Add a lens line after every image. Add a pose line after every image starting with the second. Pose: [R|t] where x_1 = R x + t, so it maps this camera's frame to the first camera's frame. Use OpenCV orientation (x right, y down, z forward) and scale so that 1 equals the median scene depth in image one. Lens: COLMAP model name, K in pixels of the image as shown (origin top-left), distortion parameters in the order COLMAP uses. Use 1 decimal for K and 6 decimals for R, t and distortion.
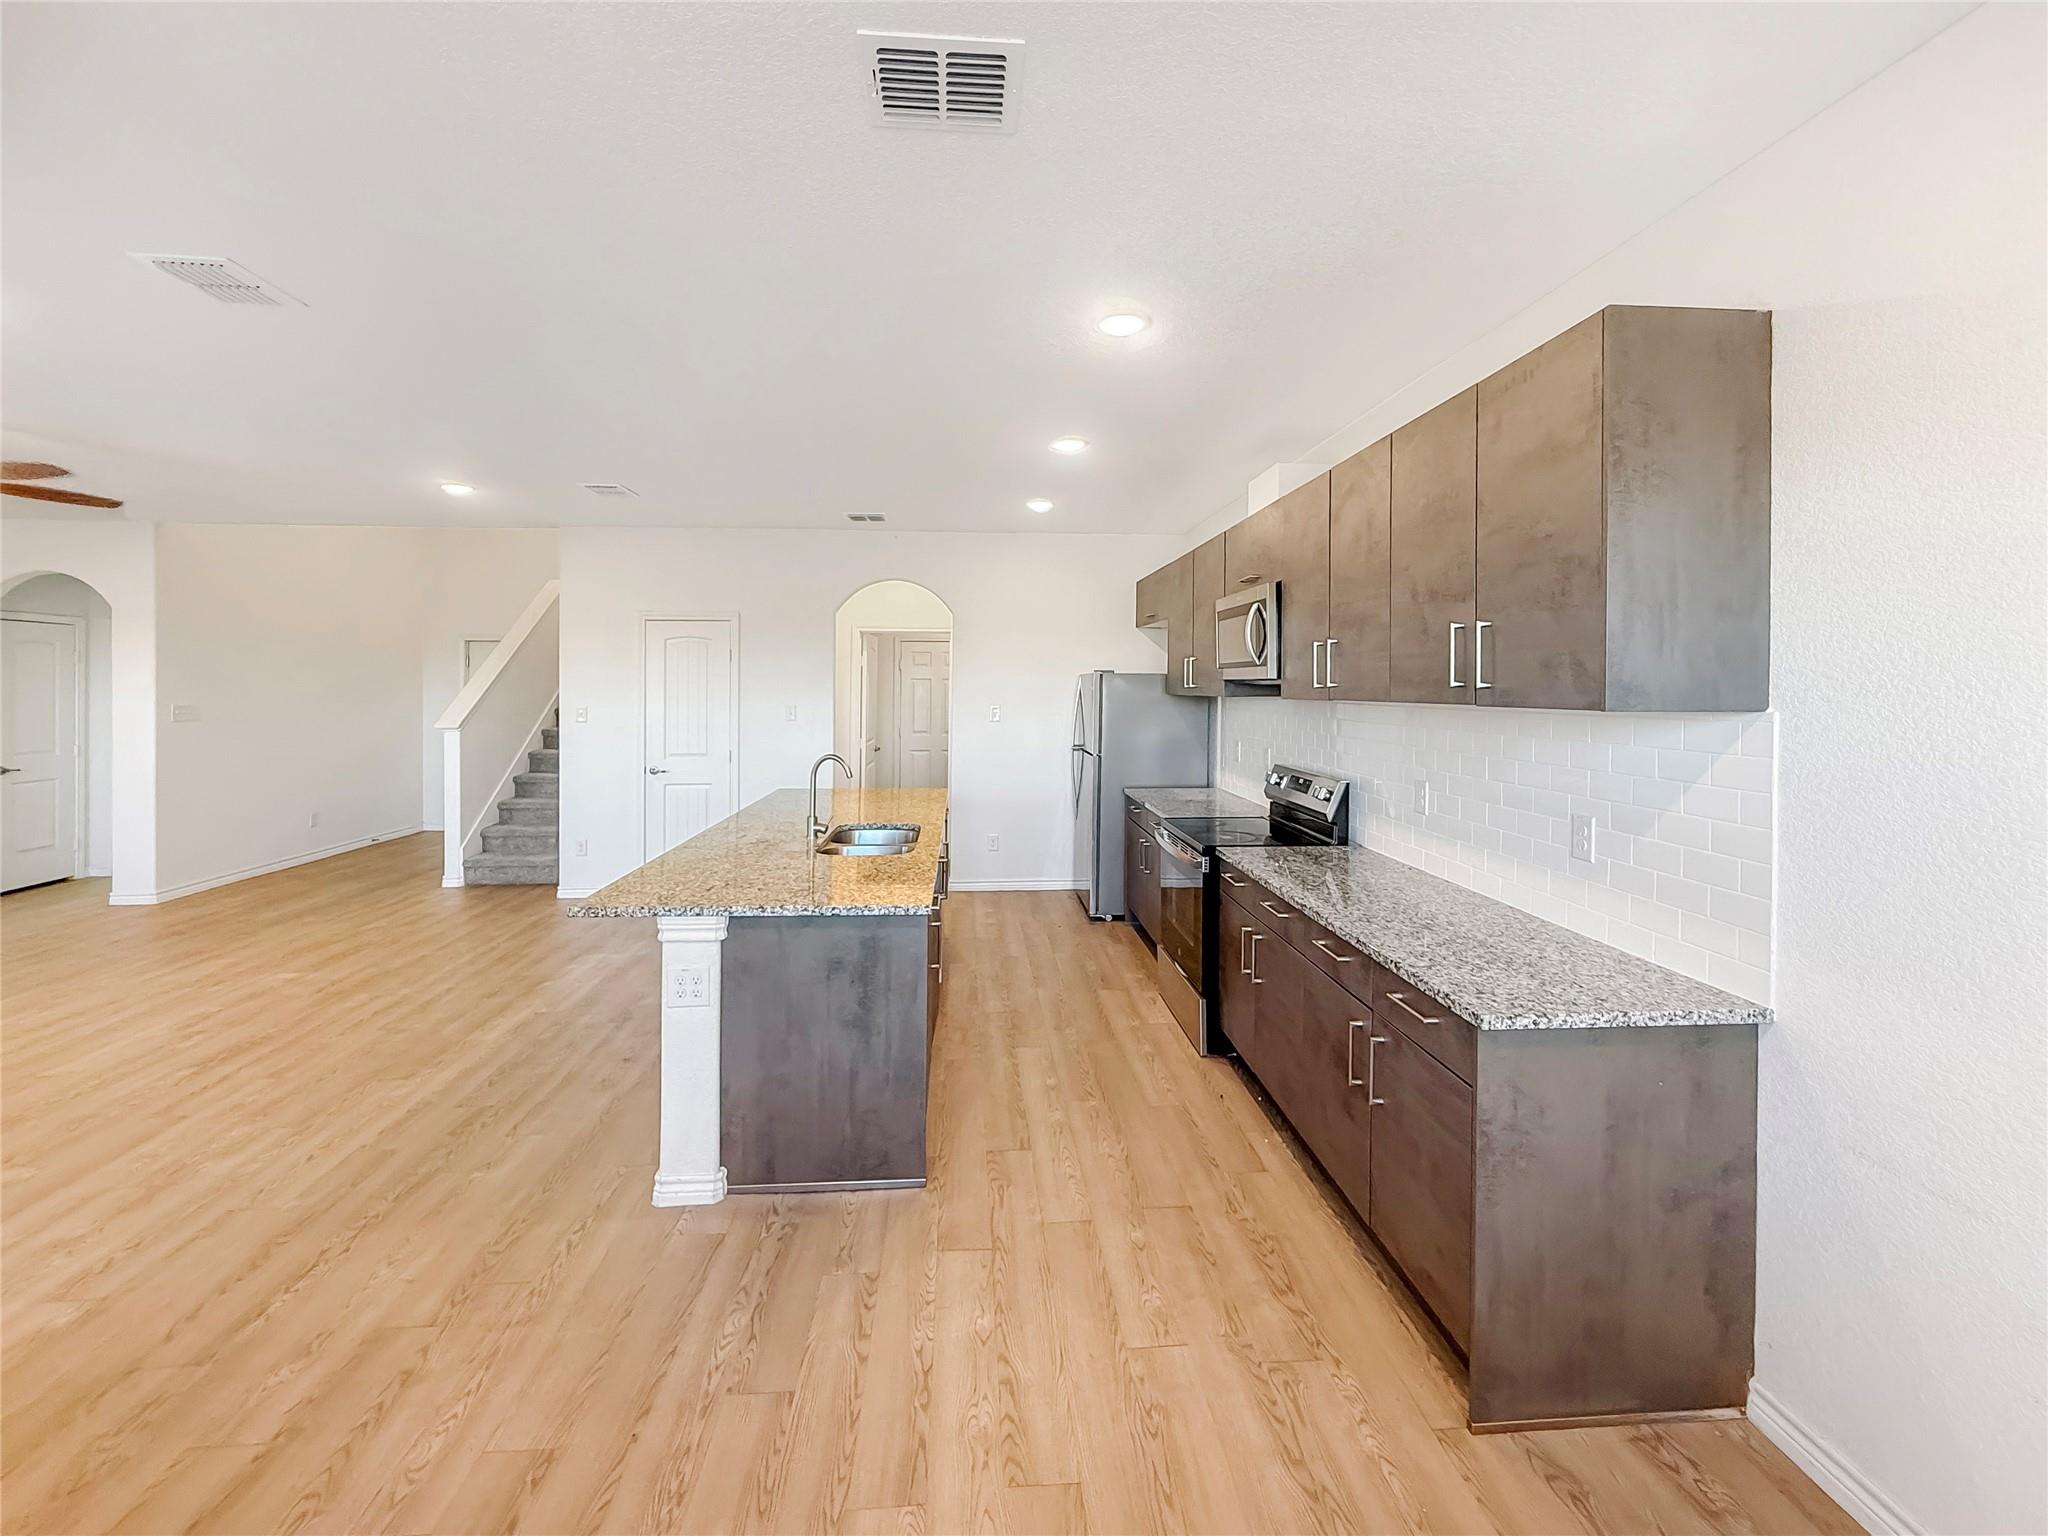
lens RADIAL K [[838.1, 0, 1015.6], [0, 838.1, 719.5], [0, 0, 1]] dist [0.001644, -0.000747]
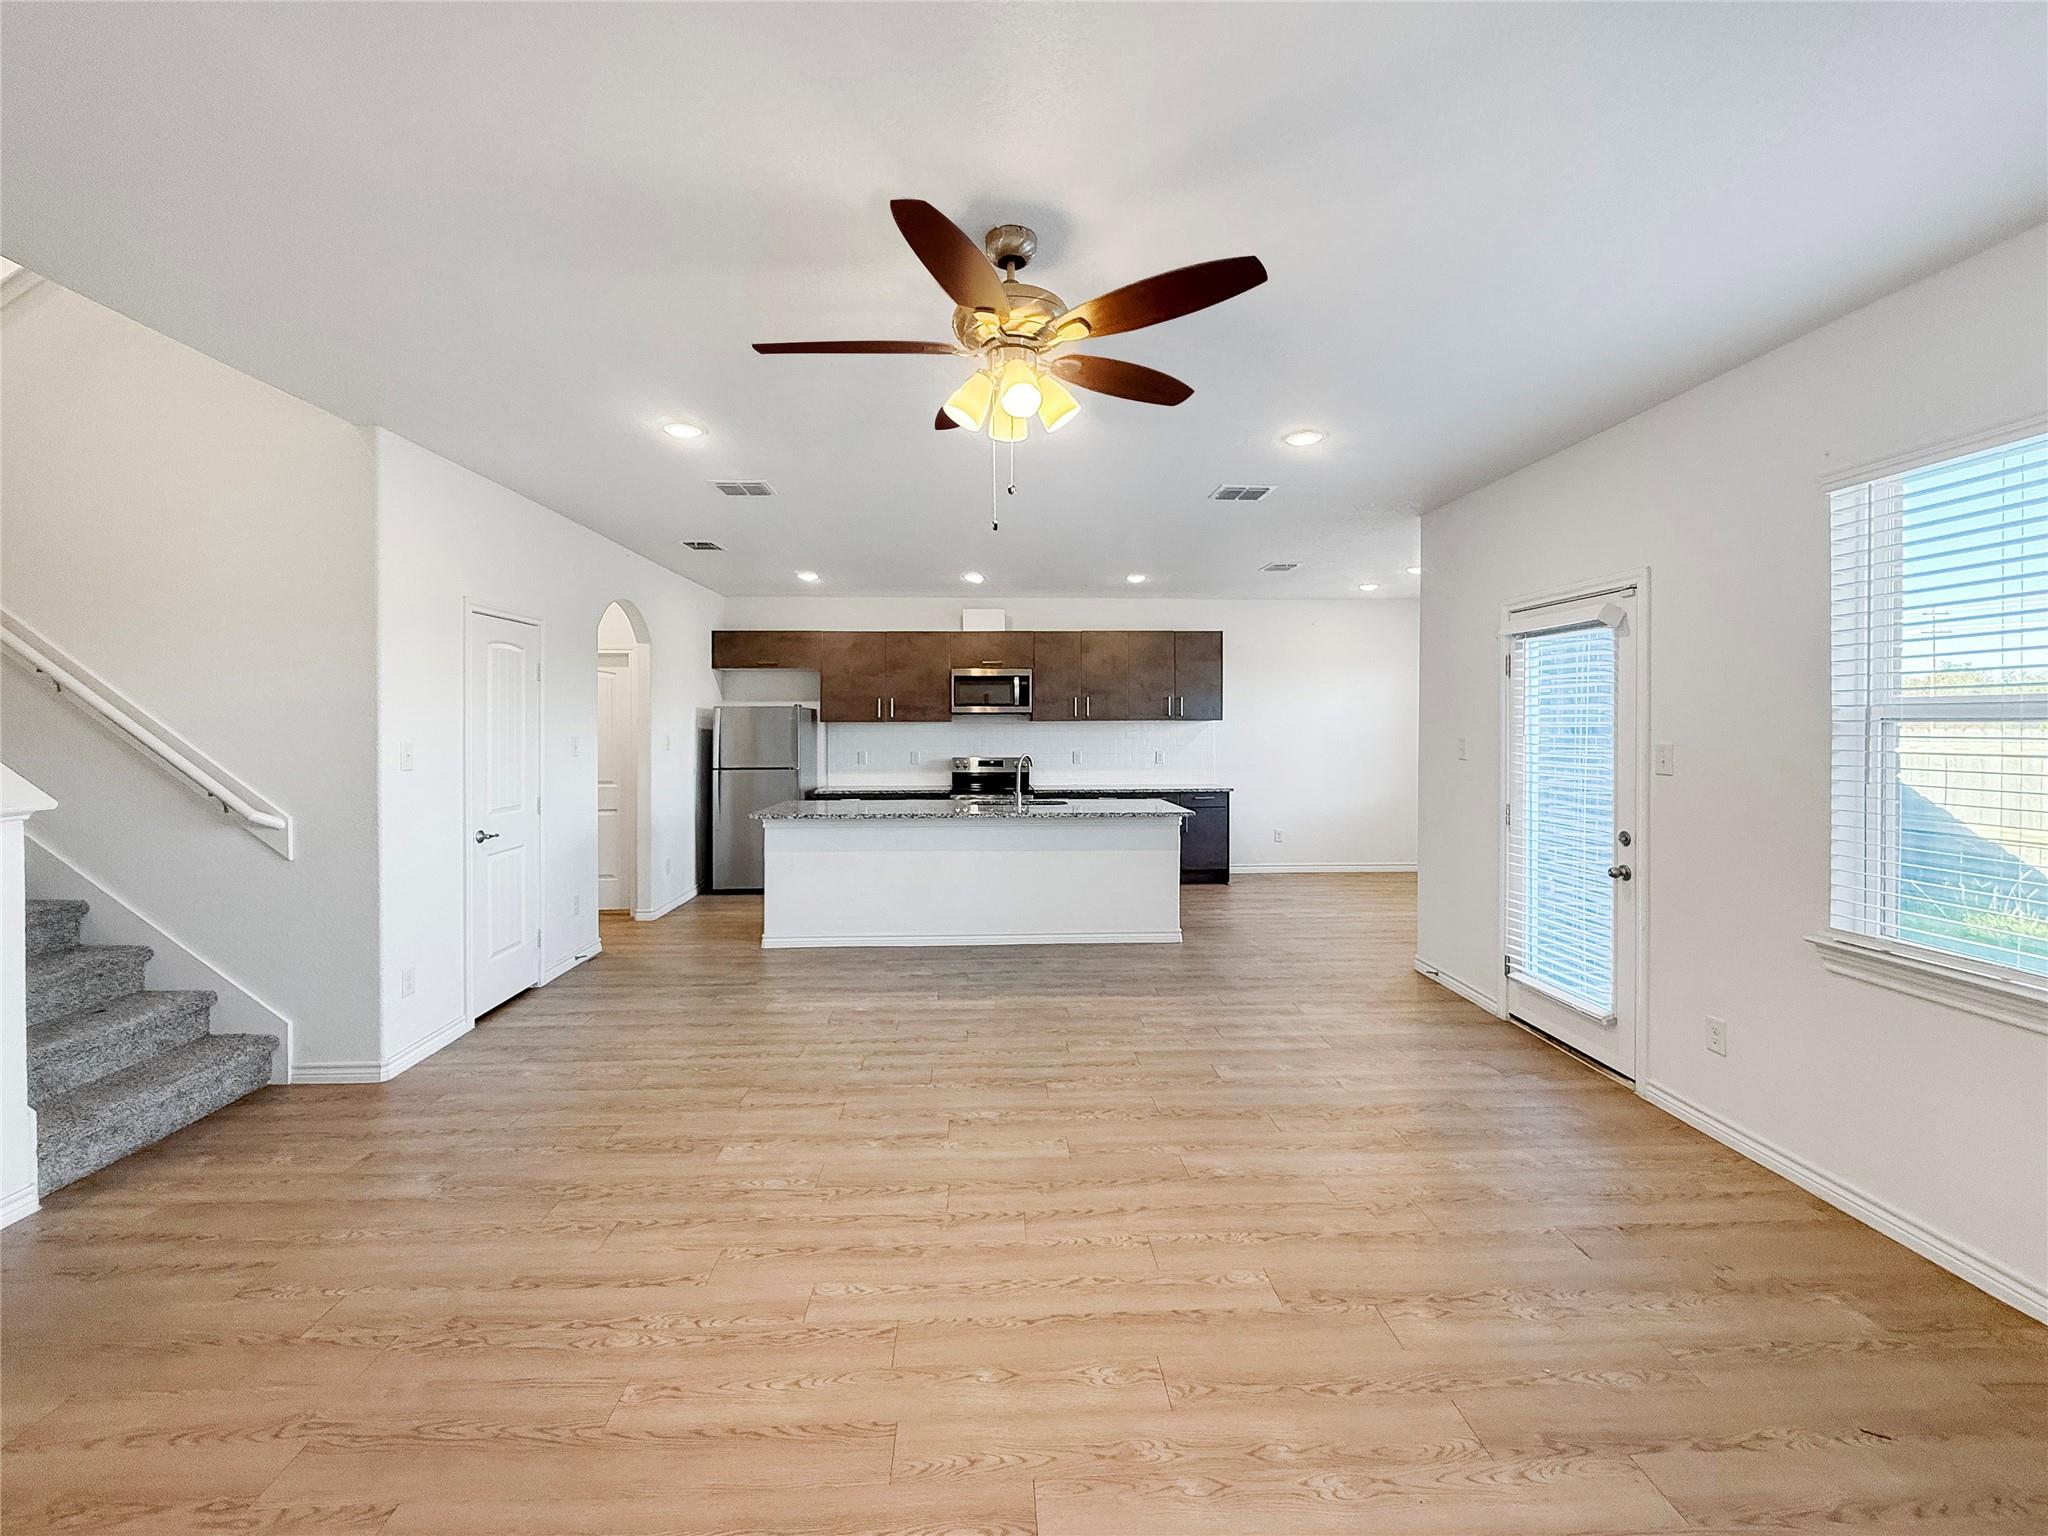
lens RADIAL K [[838.1, 0, 1012.1], [0, 838.1, 723.1], [0, 0, 1]] dist [0.001644, -0.000747]
pose [[0.040103, -0.001879, 0.999194, -2.264957], [0.040770, 0.999169, 0.000243, -0.022932], [-0.998363, 0.040727, 0.040146, 1.125746]]
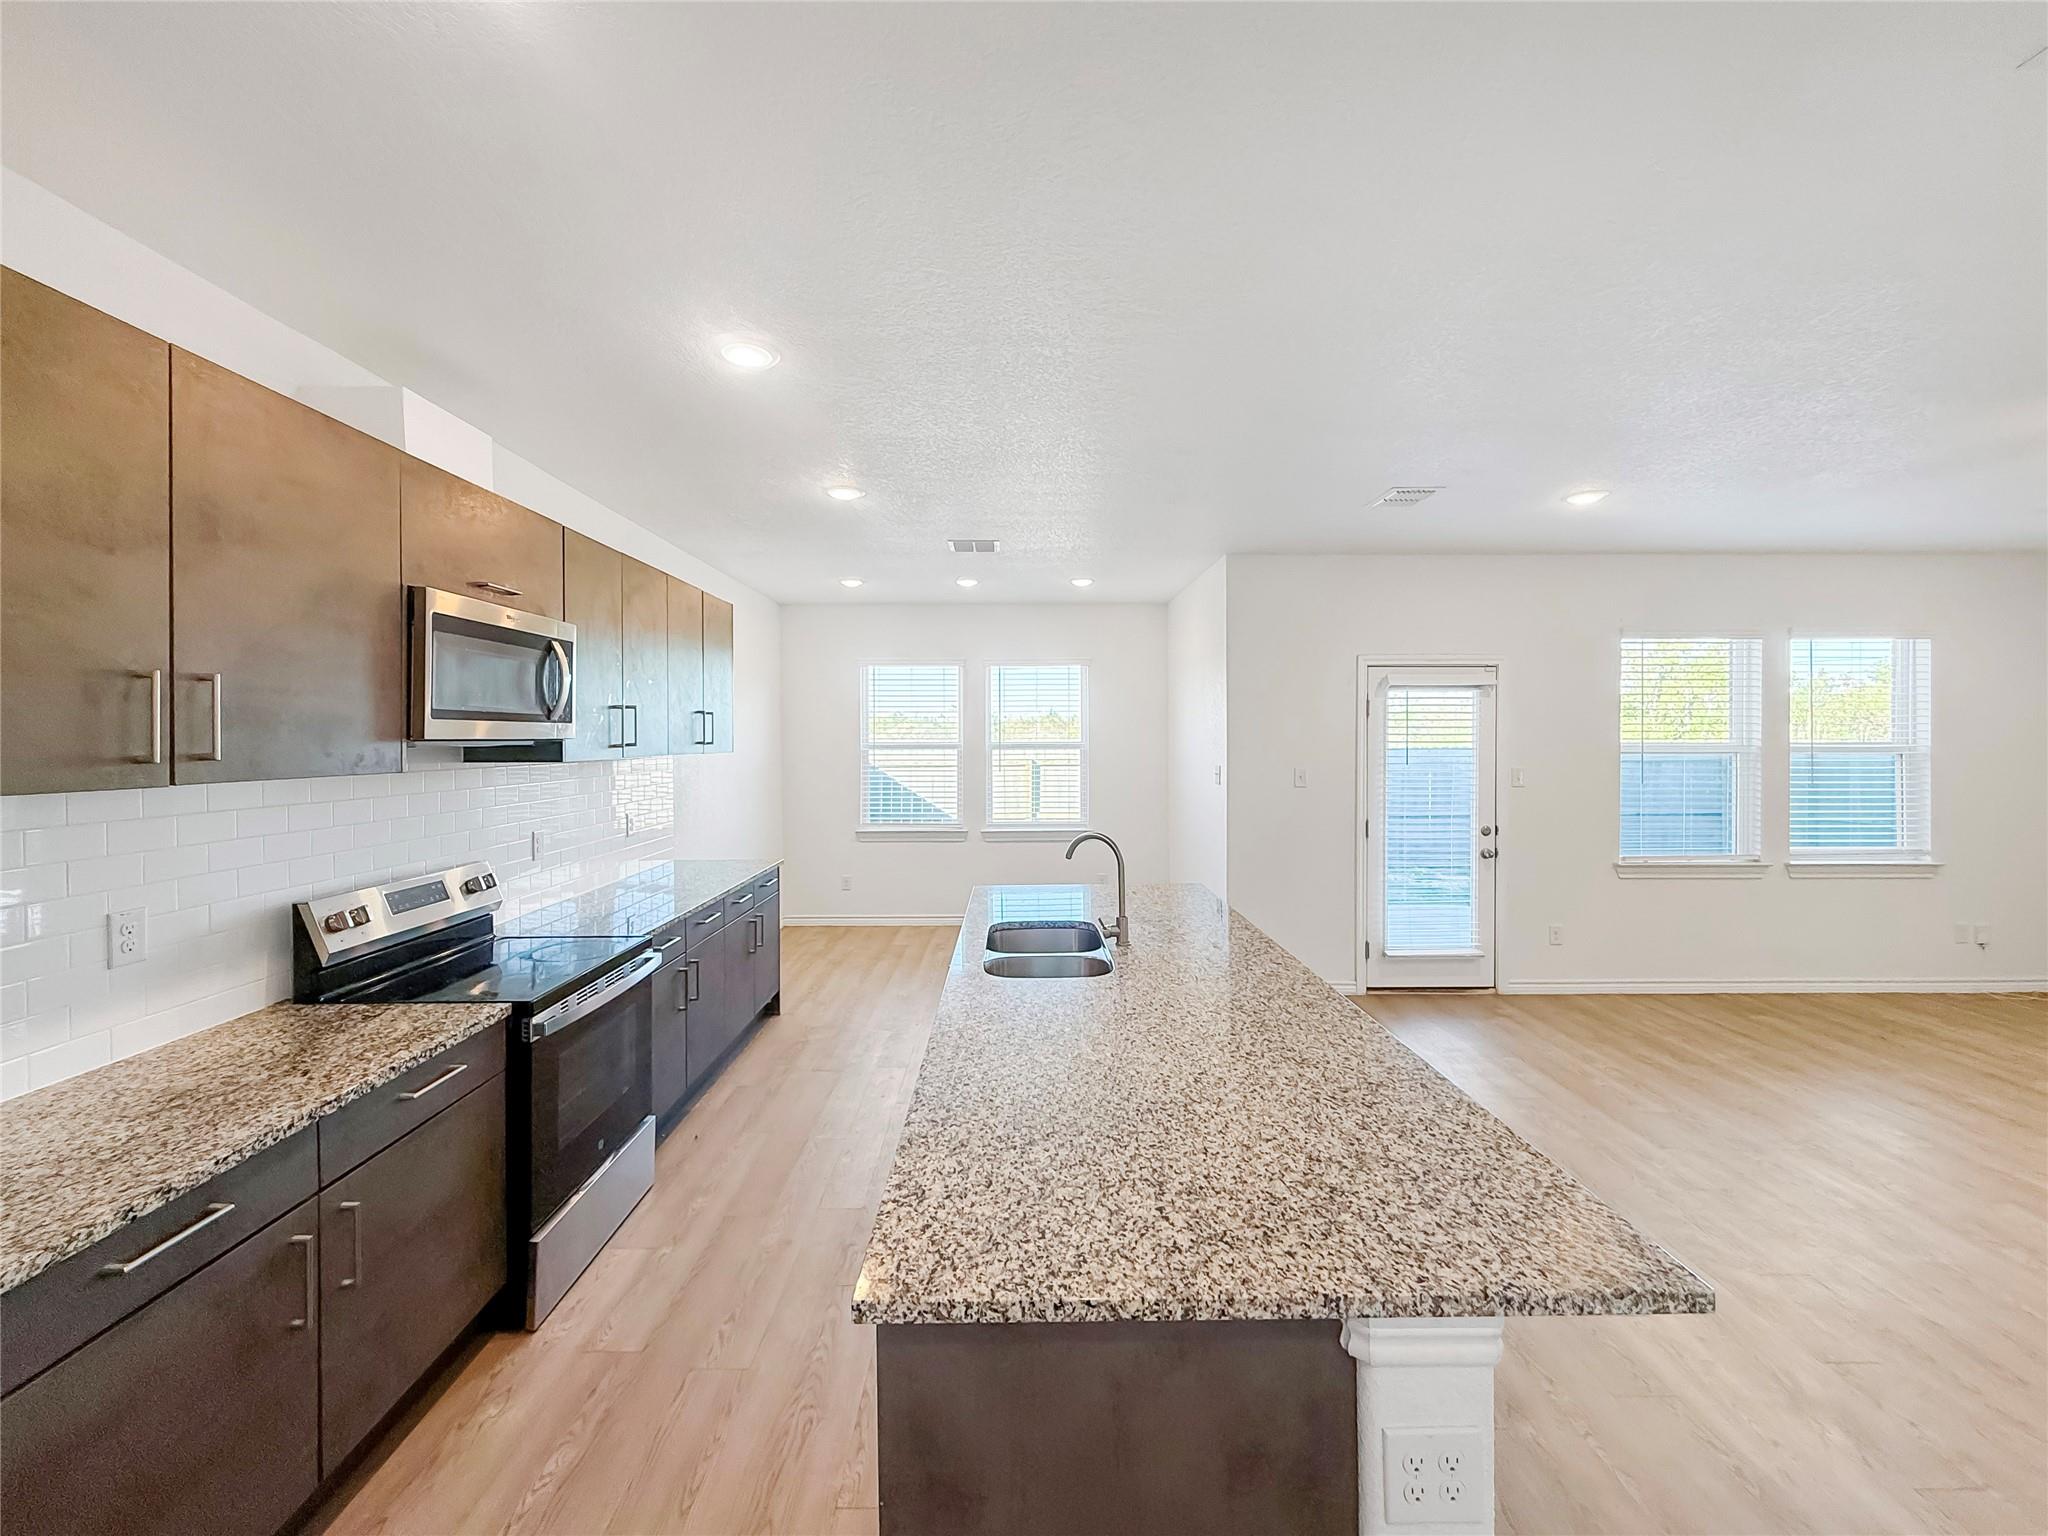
lens RADIAL K [[838.1, 0, 1007.2], [0, 838.1, 747.0], [0, 0, 1]] dist [0.001644, -0.000747]
pose [[-0.997391, -0.004416, 0.072059, -0.228999], [-0.000654, 0.998639, 0.052157, -0.095894], [-0.072192, 0.051974, -0.996036, 2.131136]]
